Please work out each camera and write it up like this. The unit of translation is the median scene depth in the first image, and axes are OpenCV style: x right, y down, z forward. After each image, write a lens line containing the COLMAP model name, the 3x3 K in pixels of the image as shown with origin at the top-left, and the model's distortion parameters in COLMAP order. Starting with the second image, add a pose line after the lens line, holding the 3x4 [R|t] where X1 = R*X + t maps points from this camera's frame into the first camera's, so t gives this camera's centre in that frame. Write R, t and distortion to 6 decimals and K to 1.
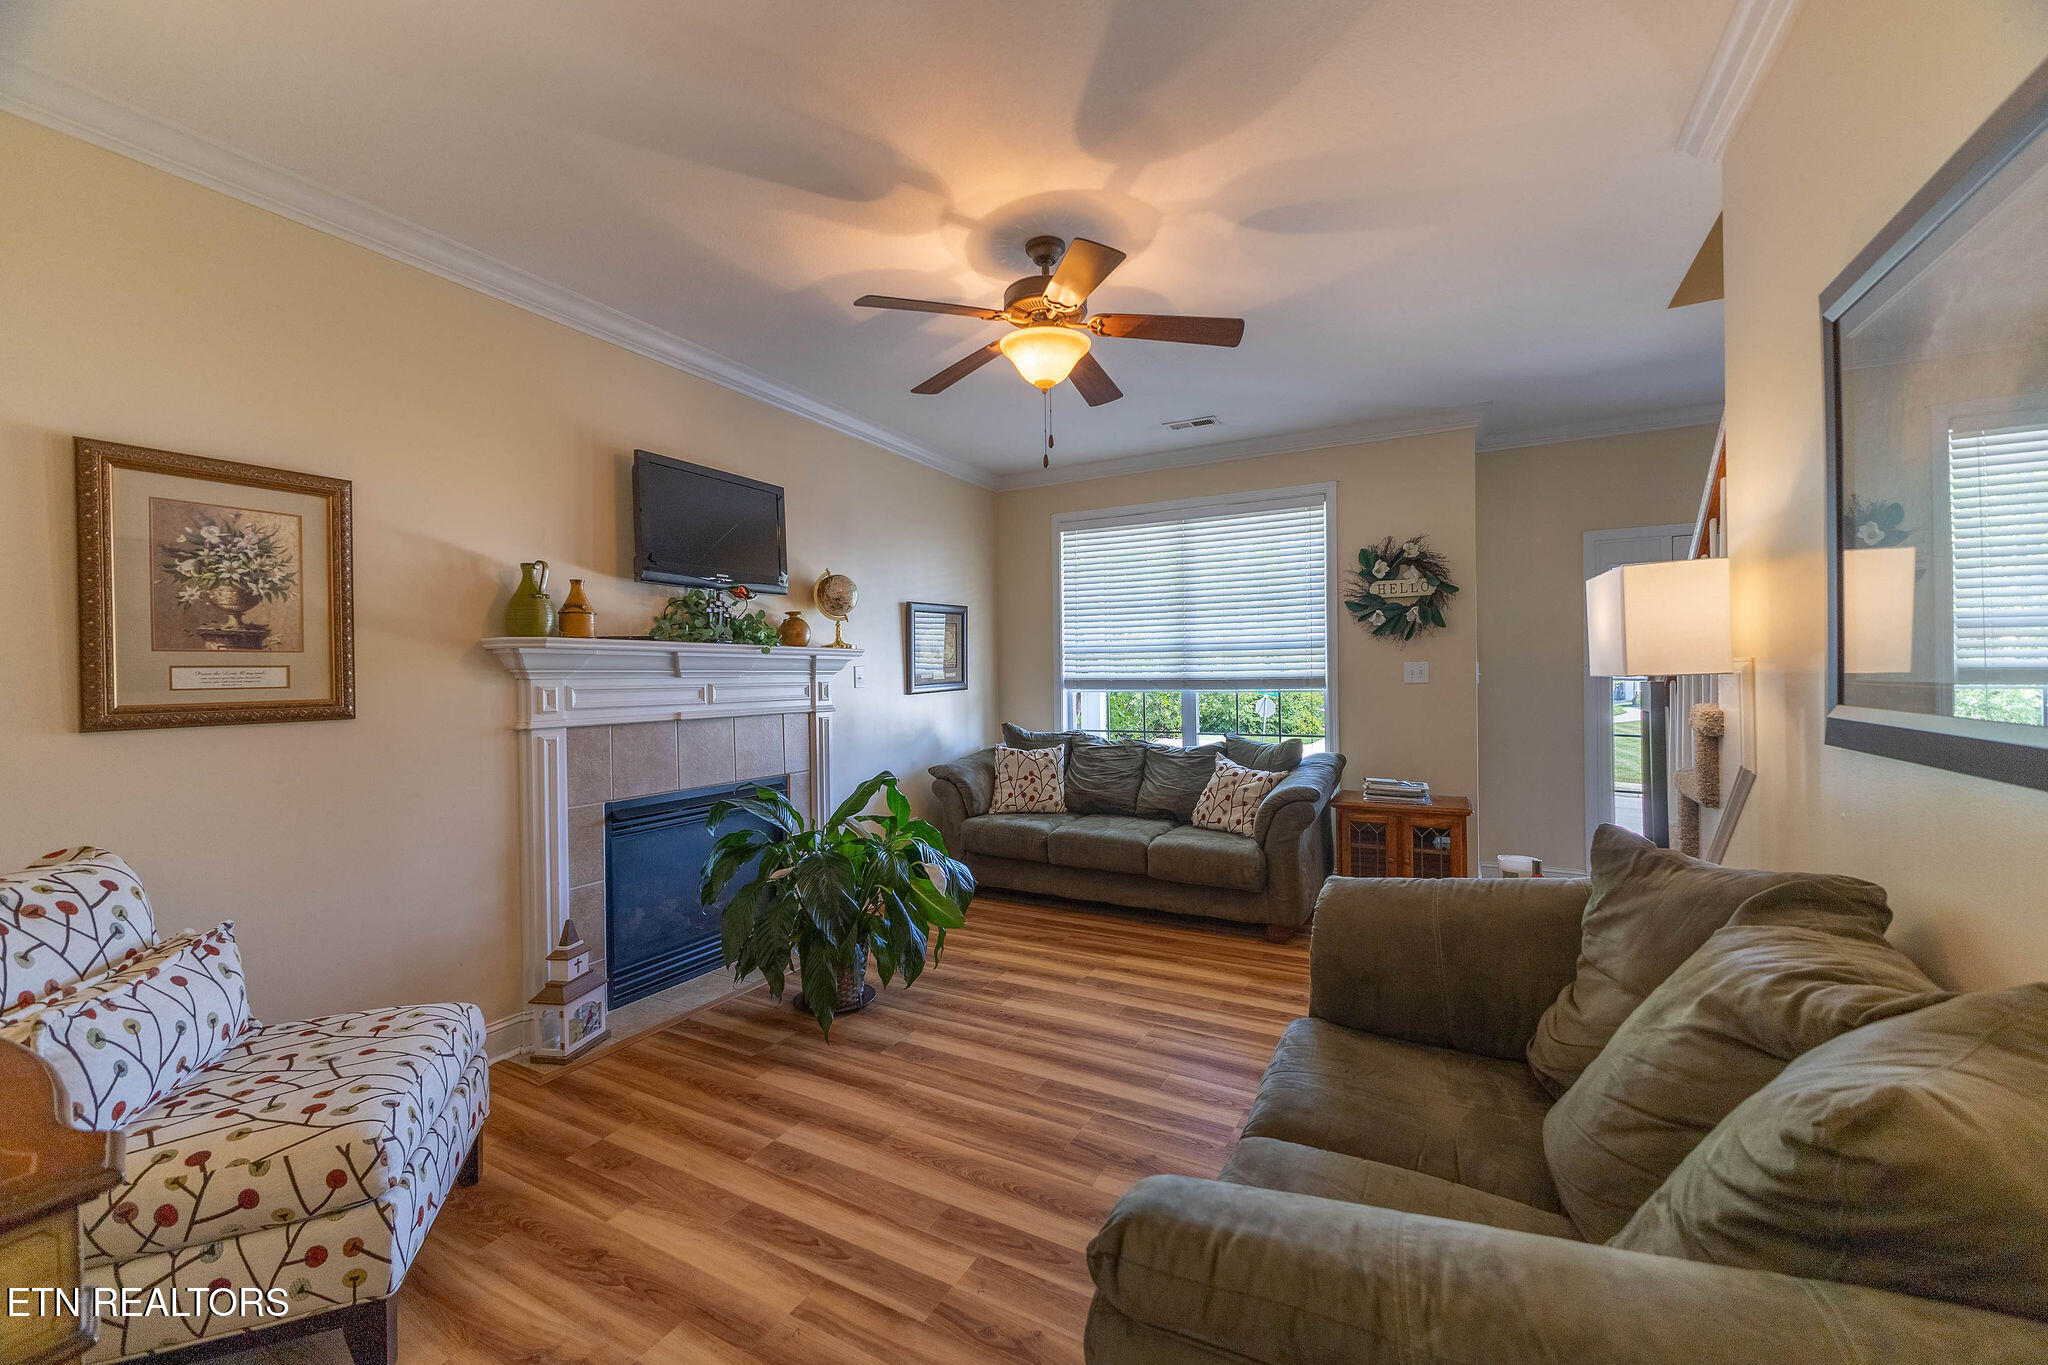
lens RADIAL K [[807.6, 0, 1014.6], [0, 807.6, 676.3], [0, 0, 1]] dist [0.006465, -0.000086]
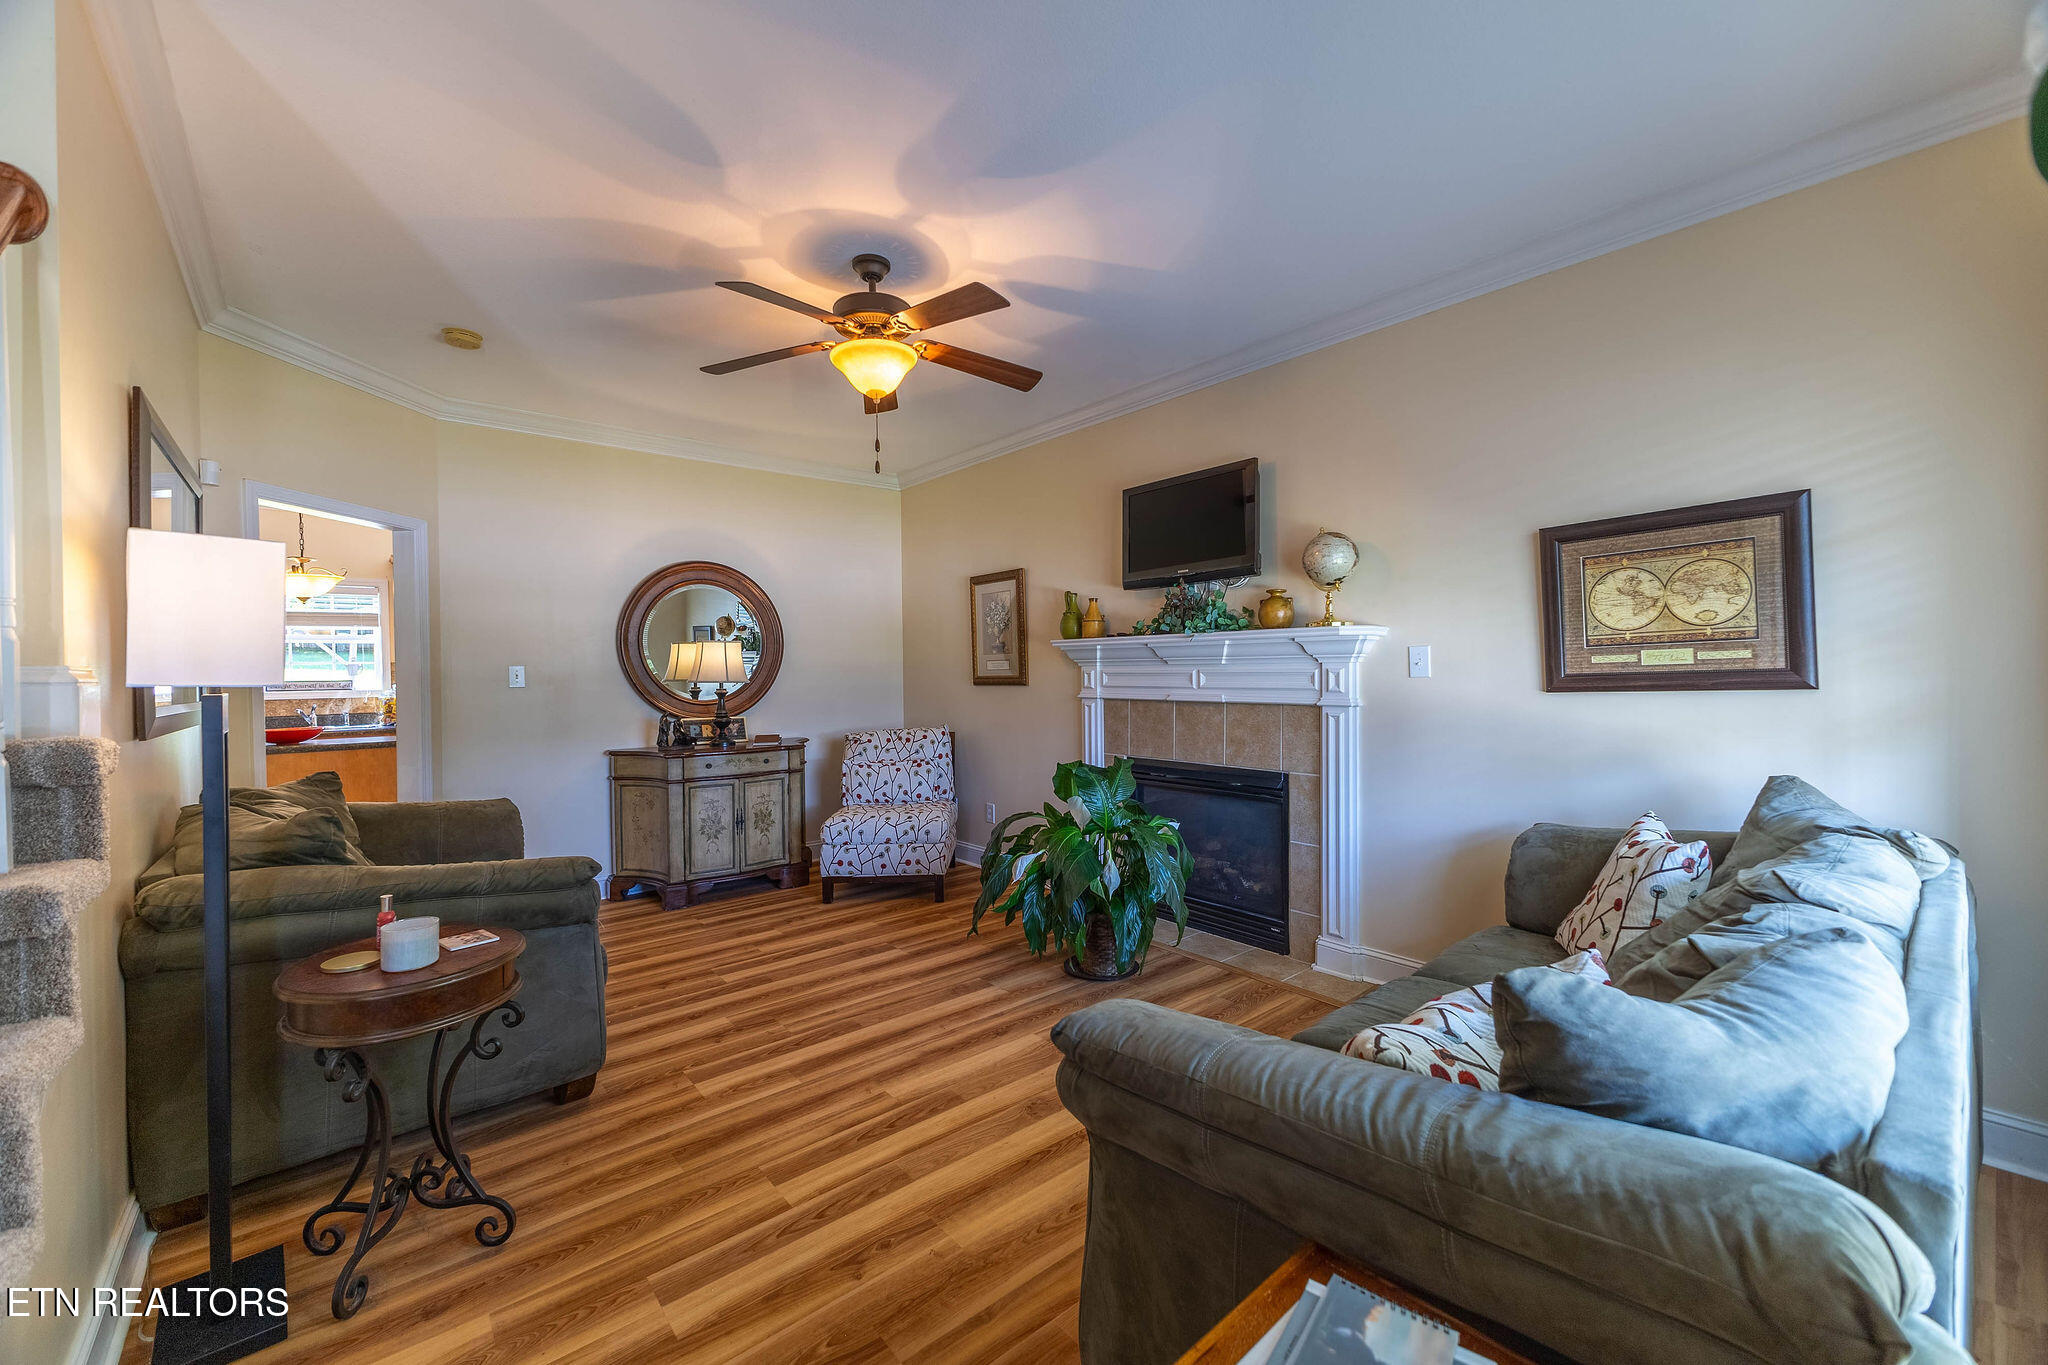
lens RADIAL K [[807.6, 0, 1021.0], [0, 807.6, 674.7], [0, 0, 1]] dist [0.006465, -0.000086]
pose [[-0.362011, 0.025988, -0.931812, 0.946525], [0.020529, 0.999591, 0.019903, -0.012644], [0.931948, -0.011924, -0.362396, 1.529072]]
